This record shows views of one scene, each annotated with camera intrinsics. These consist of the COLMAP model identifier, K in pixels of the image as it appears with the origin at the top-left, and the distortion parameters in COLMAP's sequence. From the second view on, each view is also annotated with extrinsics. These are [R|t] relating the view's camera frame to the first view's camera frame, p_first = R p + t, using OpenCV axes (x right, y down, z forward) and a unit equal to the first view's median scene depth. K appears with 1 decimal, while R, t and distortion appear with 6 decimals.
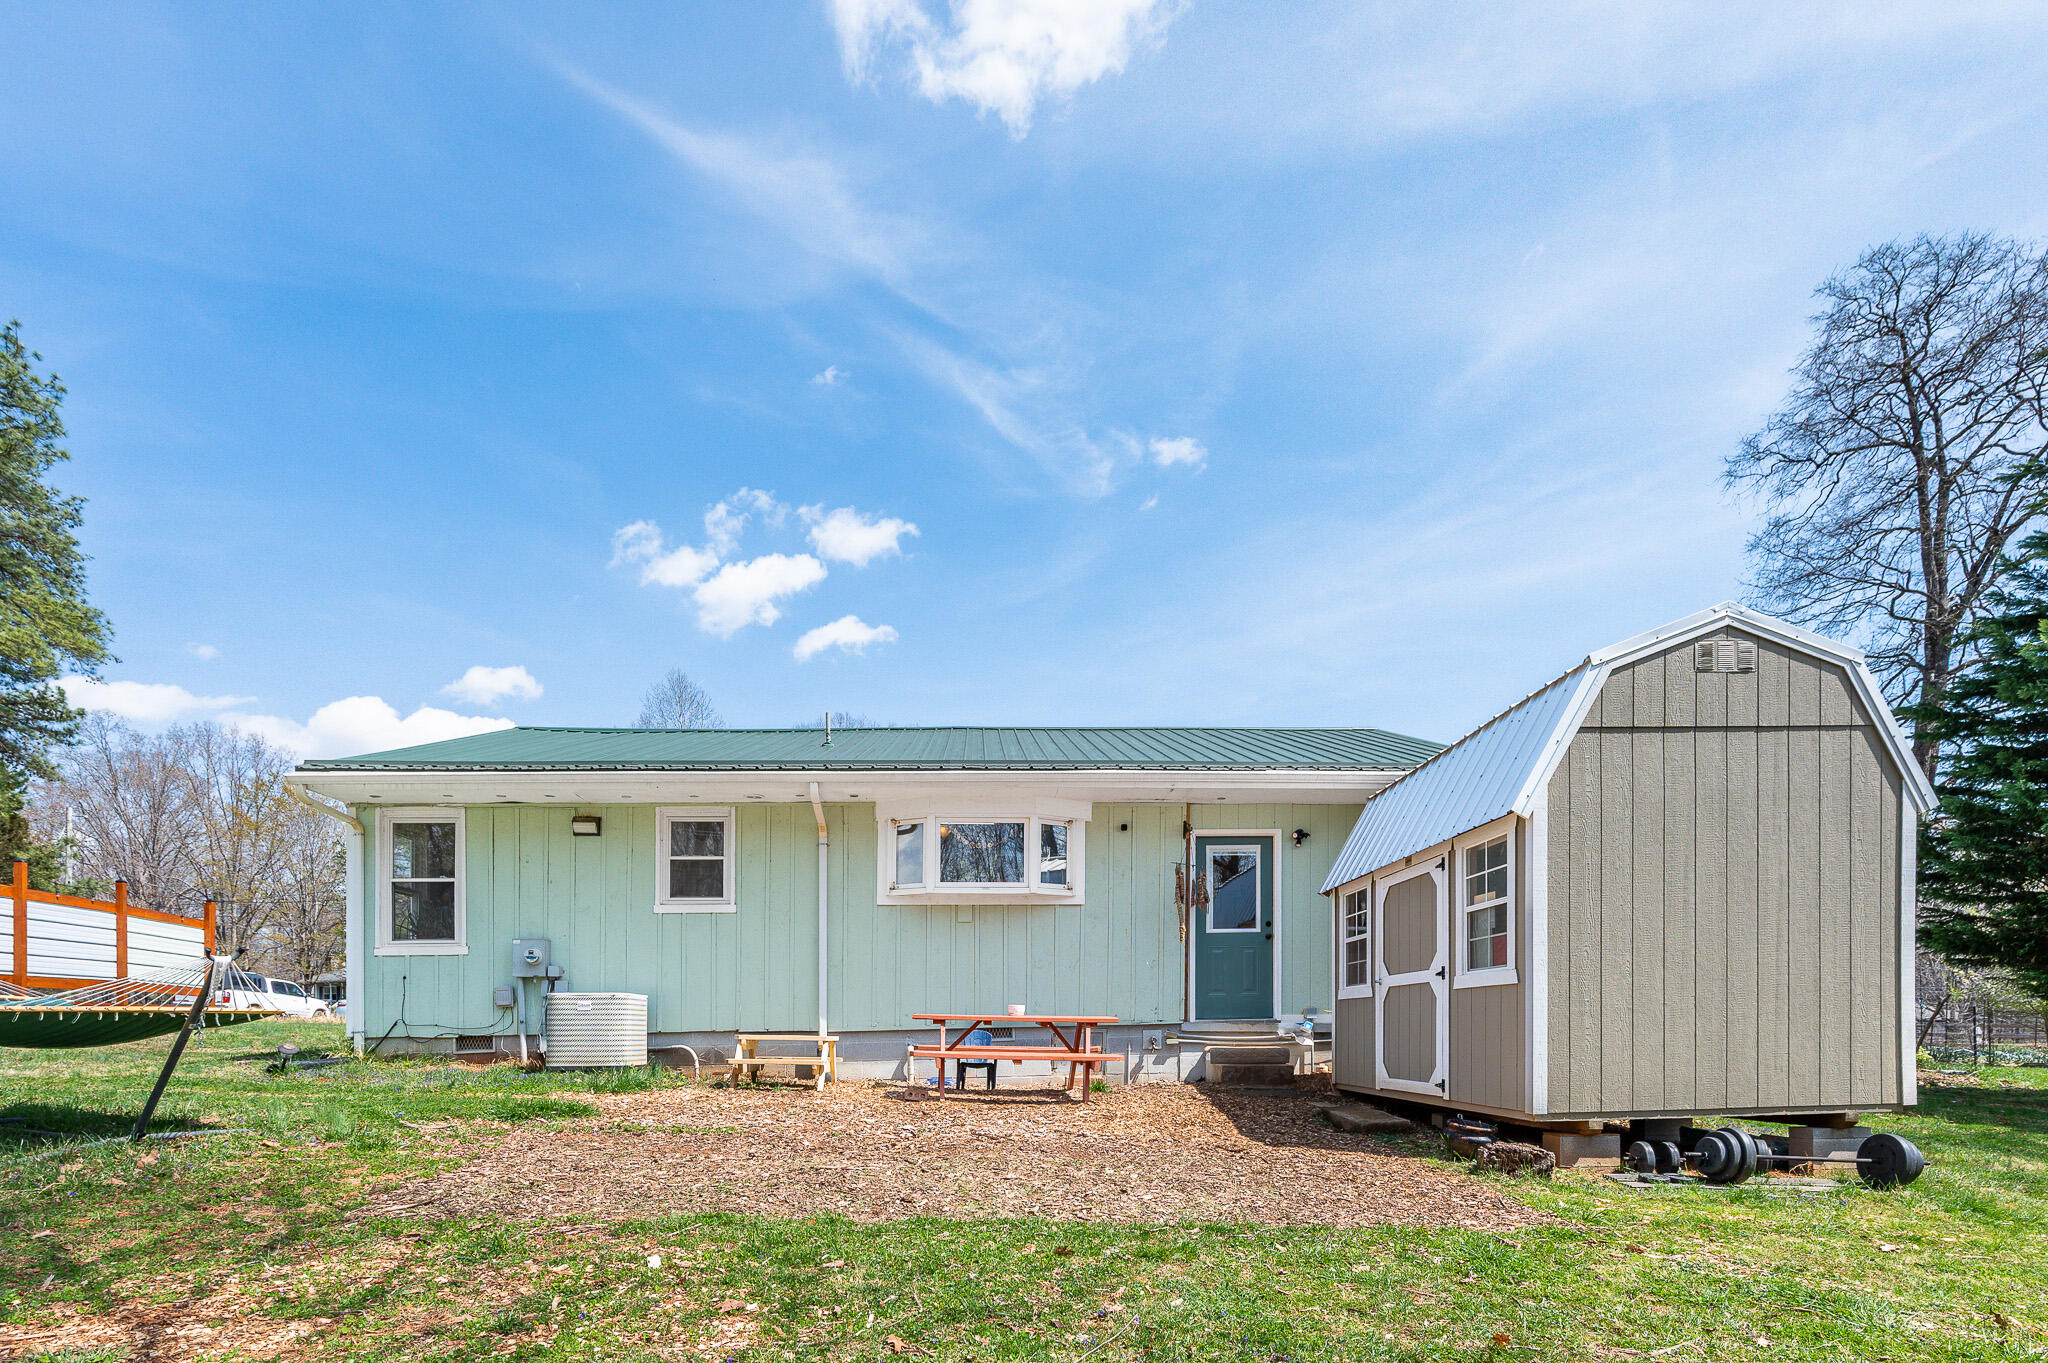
lens RADIAL K [[807.6, 0, 1024.1], [0, 807.6, 764.6], [0, 0, 1]] dist [-0.000458, -0.000033]
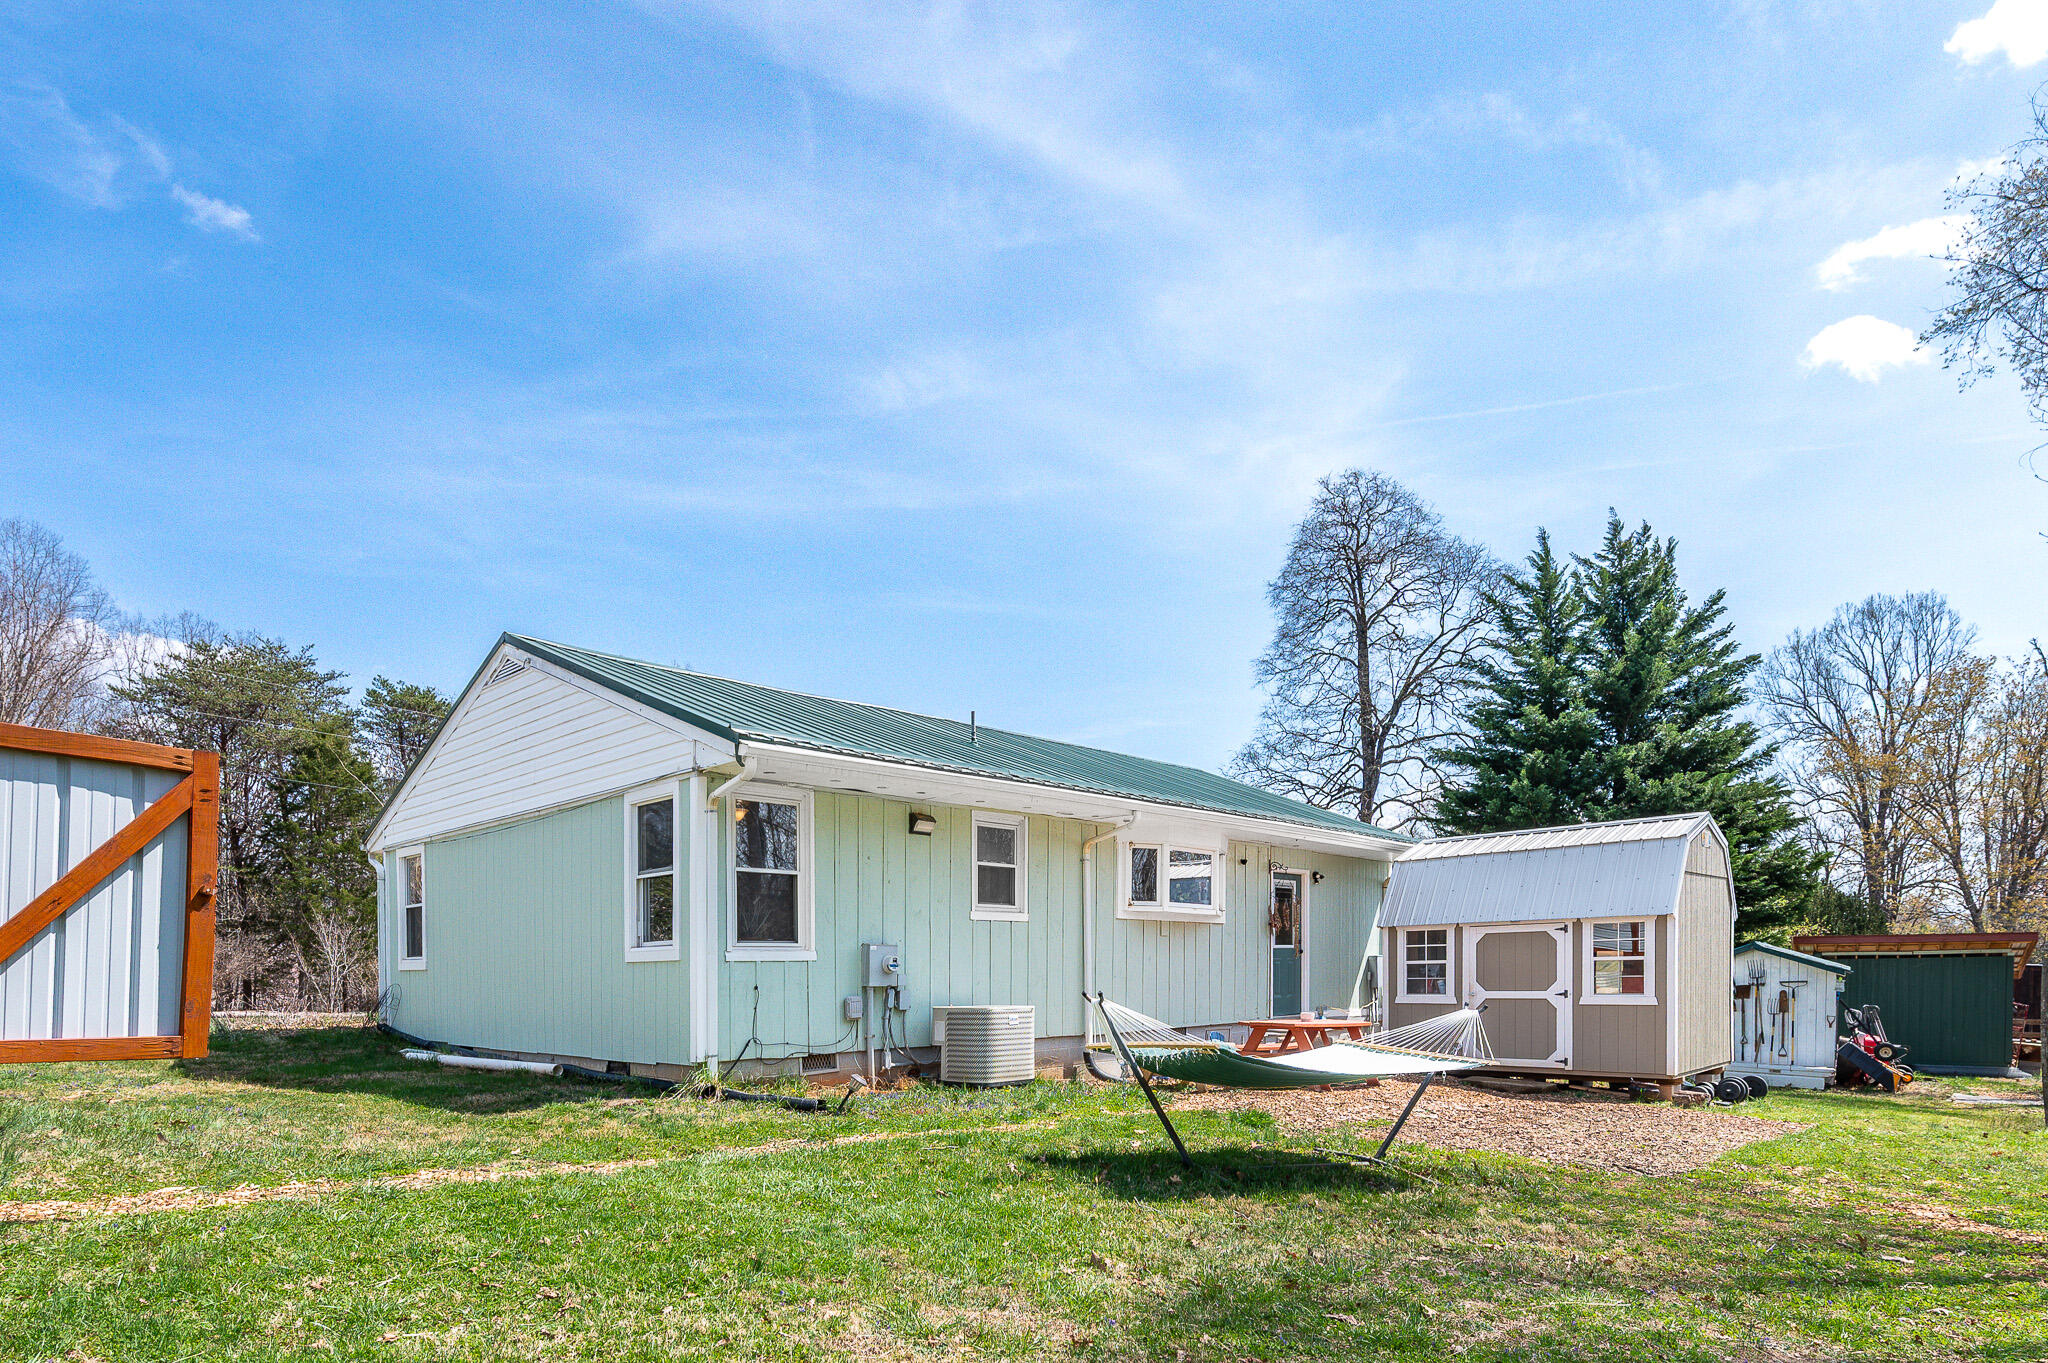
lens RADIAL K [[803.8, 0, 1024.0], [0, 803.8, 681.5], [0, 0, 1]] dist [-0.016471, -0.000063]
pose [[0.829465, 0.199143, 0.521852, -1.013394], [-0.172066, 0.979949, -0.100463, -0.016253], [-0.531395, -0.006462, 0.847100, 0.132869]]
